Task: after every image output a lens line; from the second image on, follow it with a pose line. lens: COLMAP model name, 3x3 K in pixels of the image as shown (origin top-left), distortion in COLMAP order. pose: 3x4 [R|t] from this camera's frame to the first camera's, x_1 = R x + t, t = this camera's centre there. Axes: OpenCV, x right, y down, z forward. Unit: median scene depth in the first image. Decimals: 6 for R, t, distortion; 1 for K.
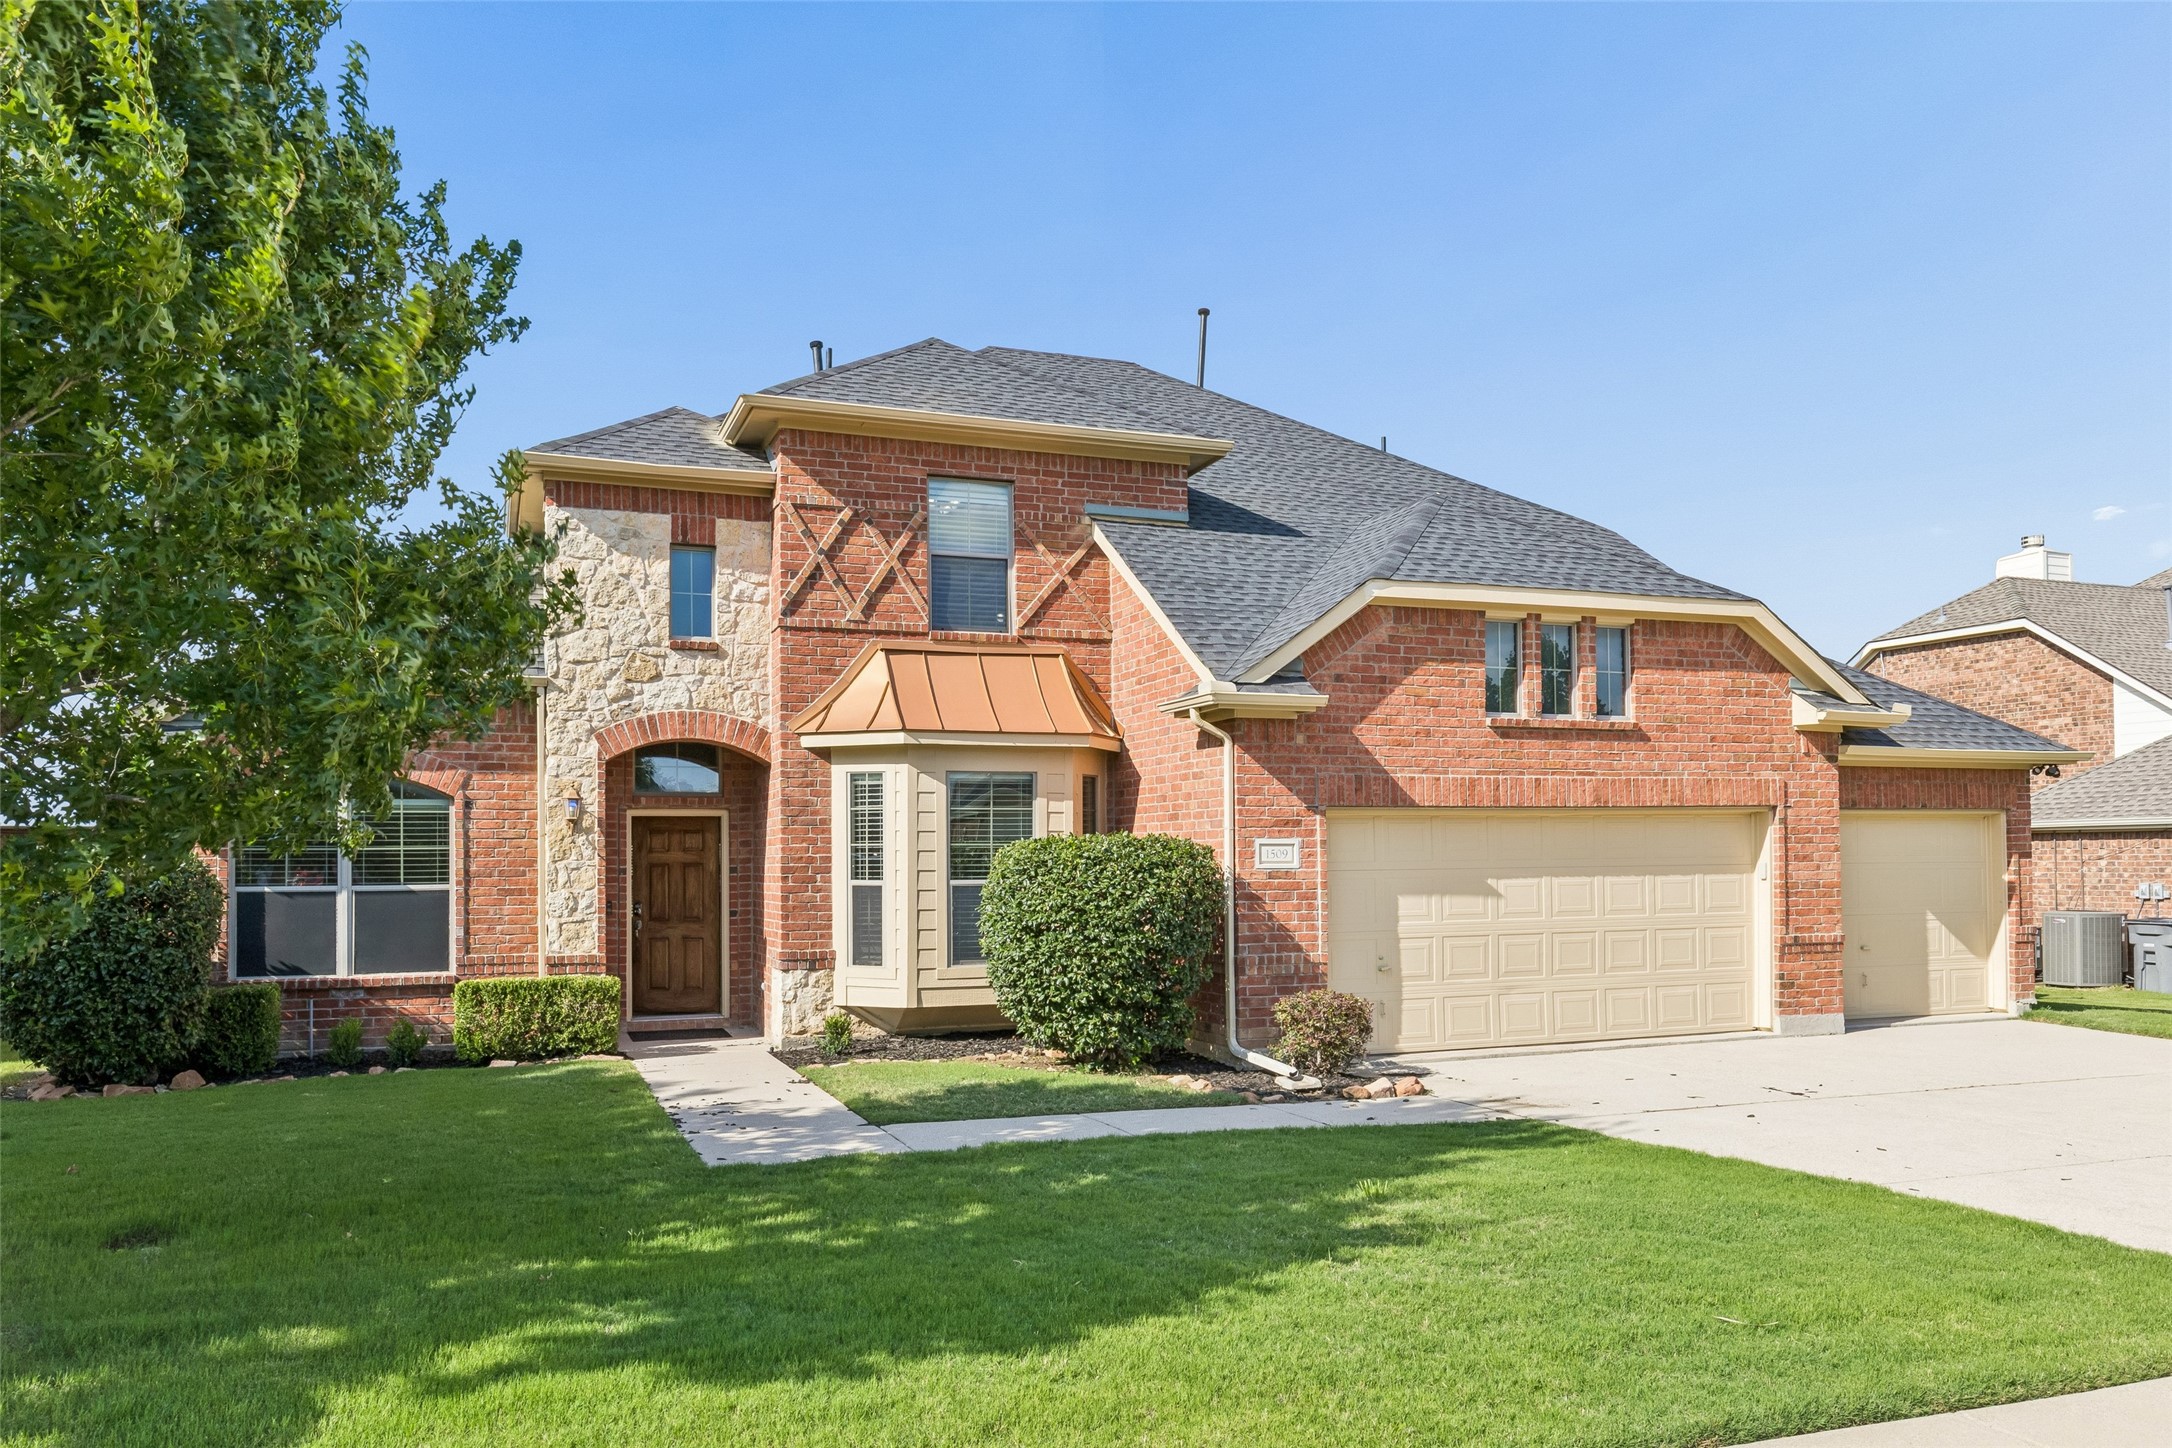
lens RADIAL K [[1486.4, 0, 1026.0], [0, 1486.4, 809.5], [0, 0, 1]] dist [0.006073, -0.003472]
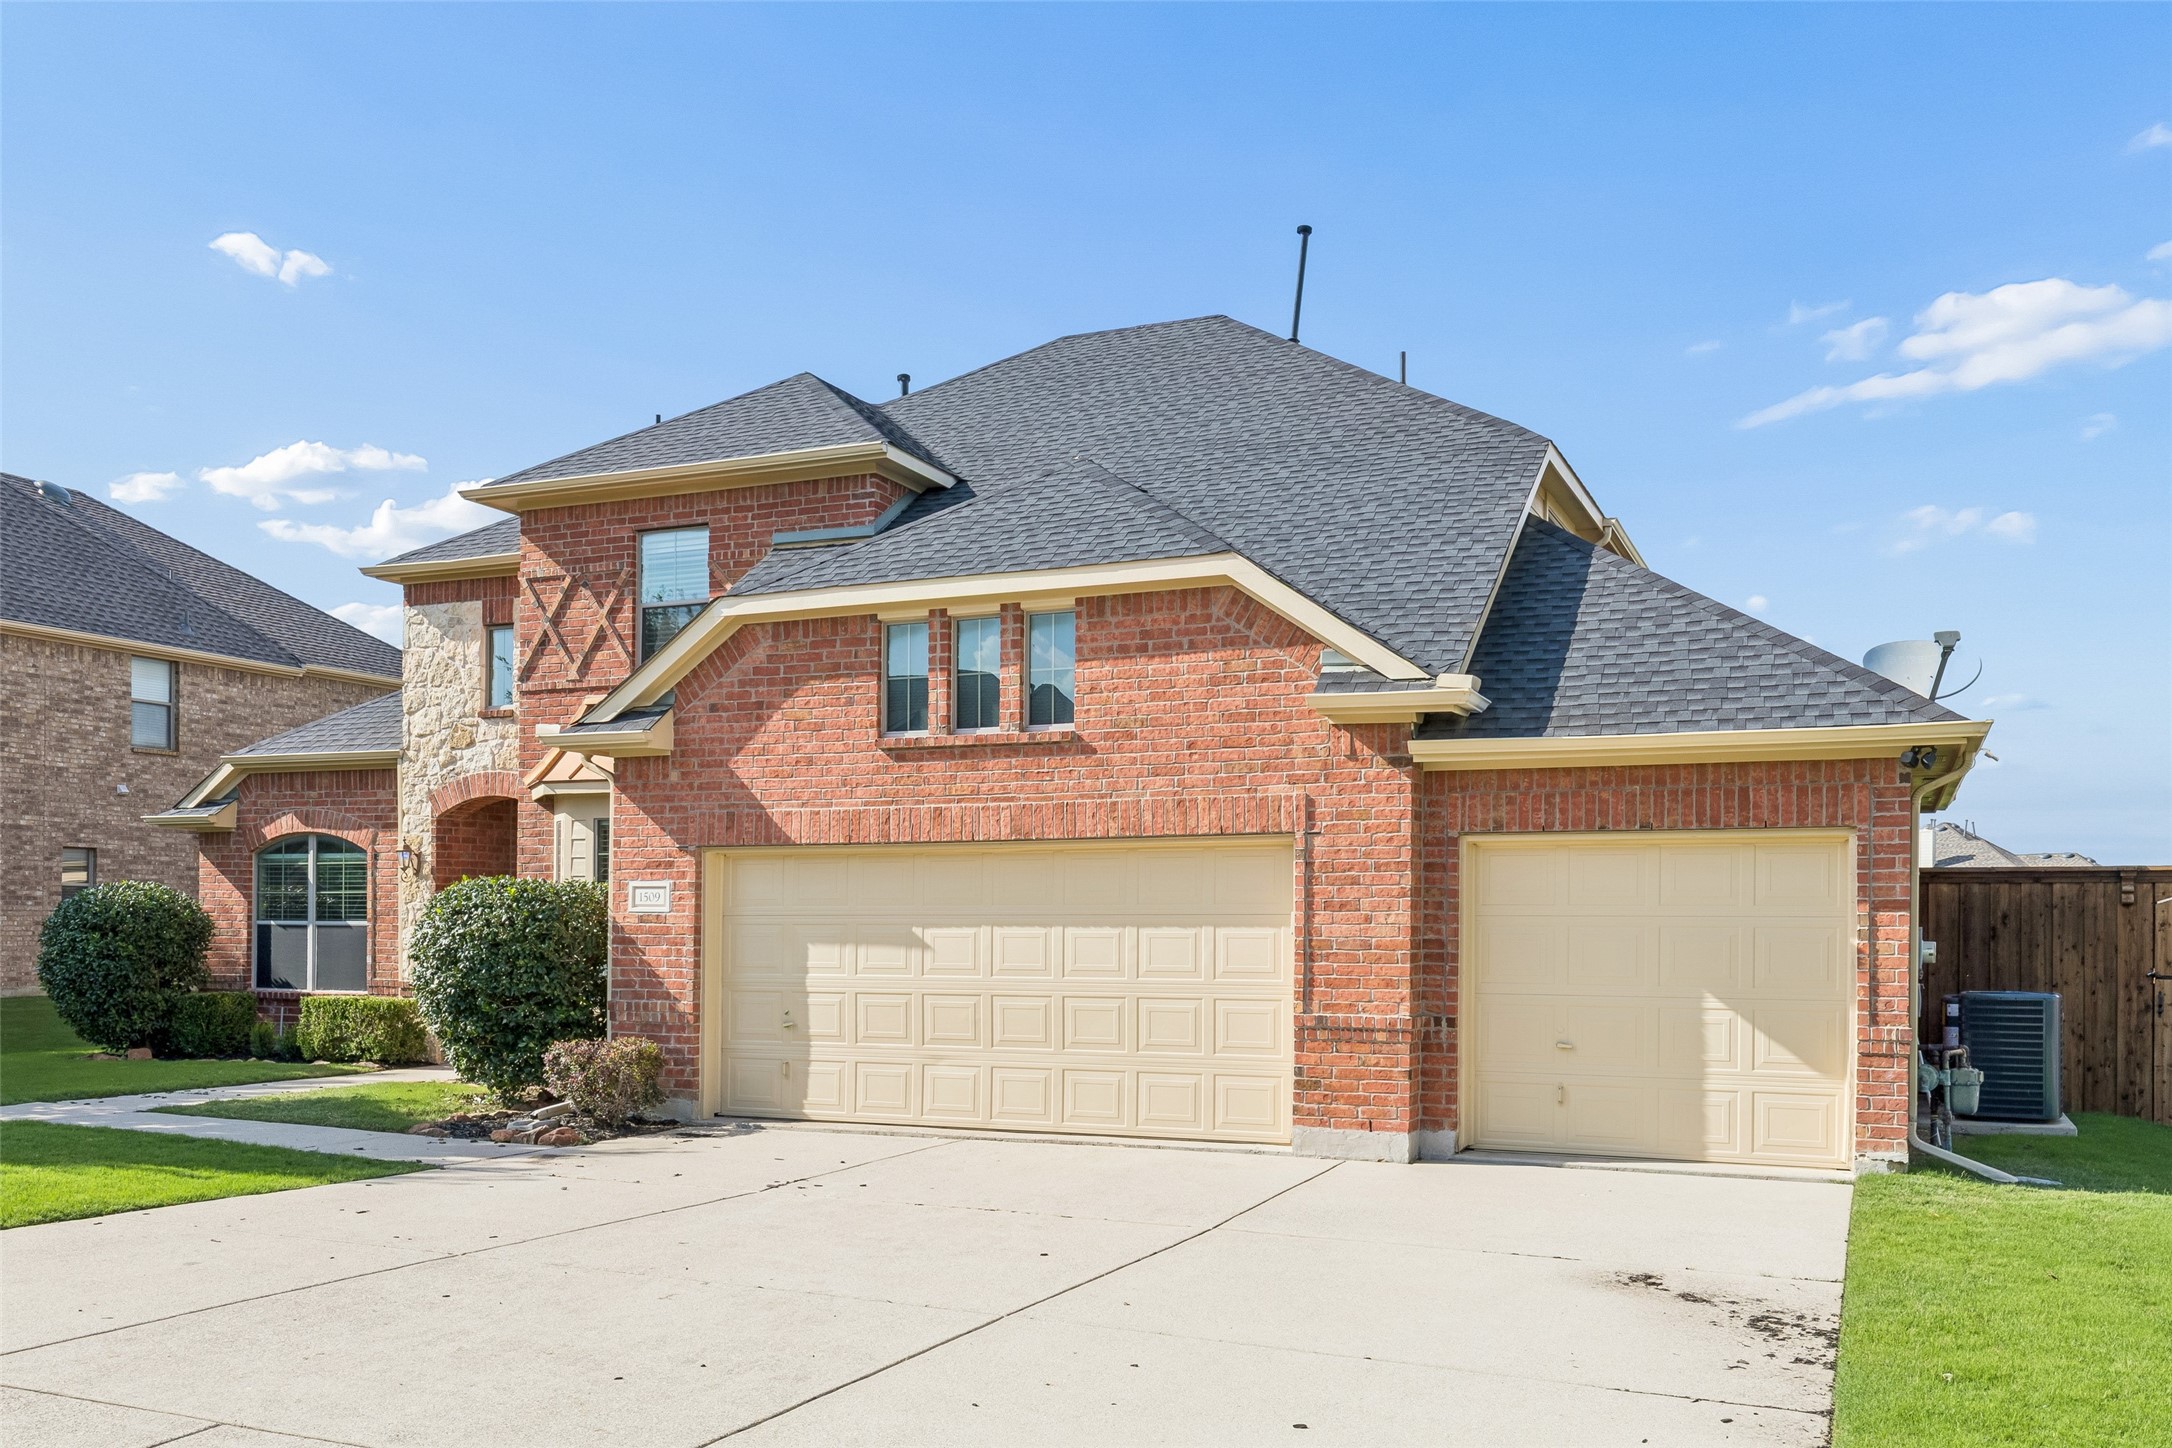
lens RADIAL K [[1778.9, 0, 1076.9], [0, 1778.9, 883.1], [0, 0, 1]] dist [0.014137, -0.000182]
pose [[0.728440, -0.003813, -0.685099, 1.046717], [0.013265, 0.999876, 0.008539, 0.013494], [0.684981, -0.015308, 0.728400, 0.316793]]
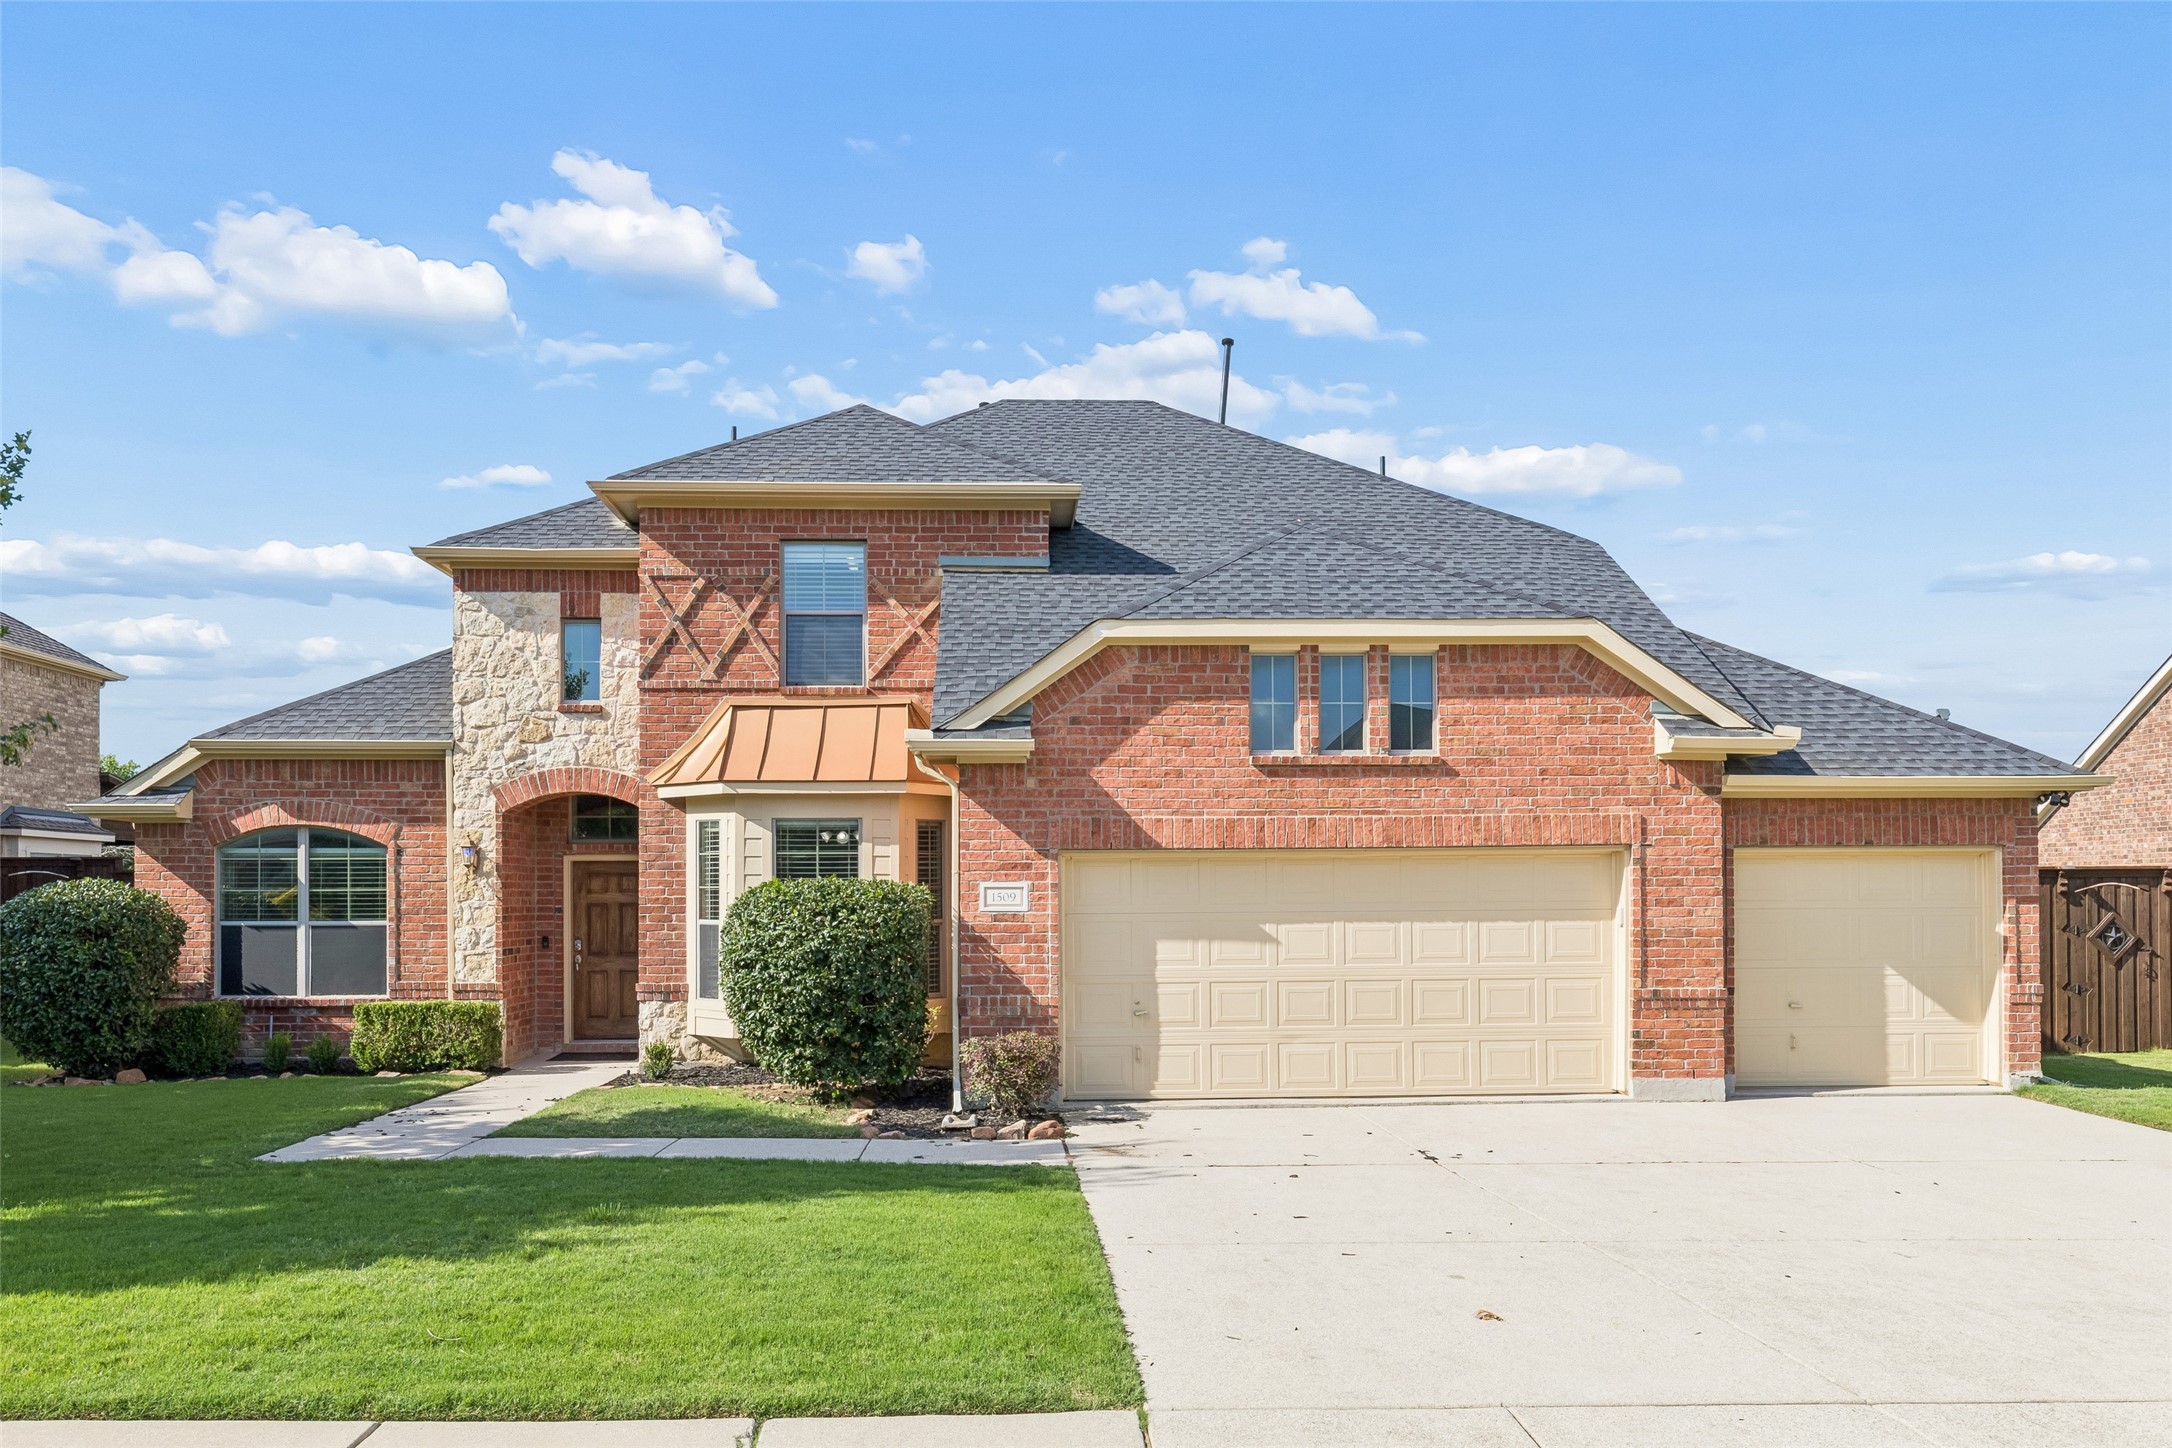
lens RADIAL K [[1486.4, 0, 1039.8], [0, 1486.4, 863.4], [0, 0, 1]] dist [0.006073, -0.003472]
pose [[0.953502, -0.003918, -0.301360, 0.449323], [0.007204, 0.999926, 0.009792, -0.002487], [0.301300, -0.011507, 0.953460, 0.038278]]
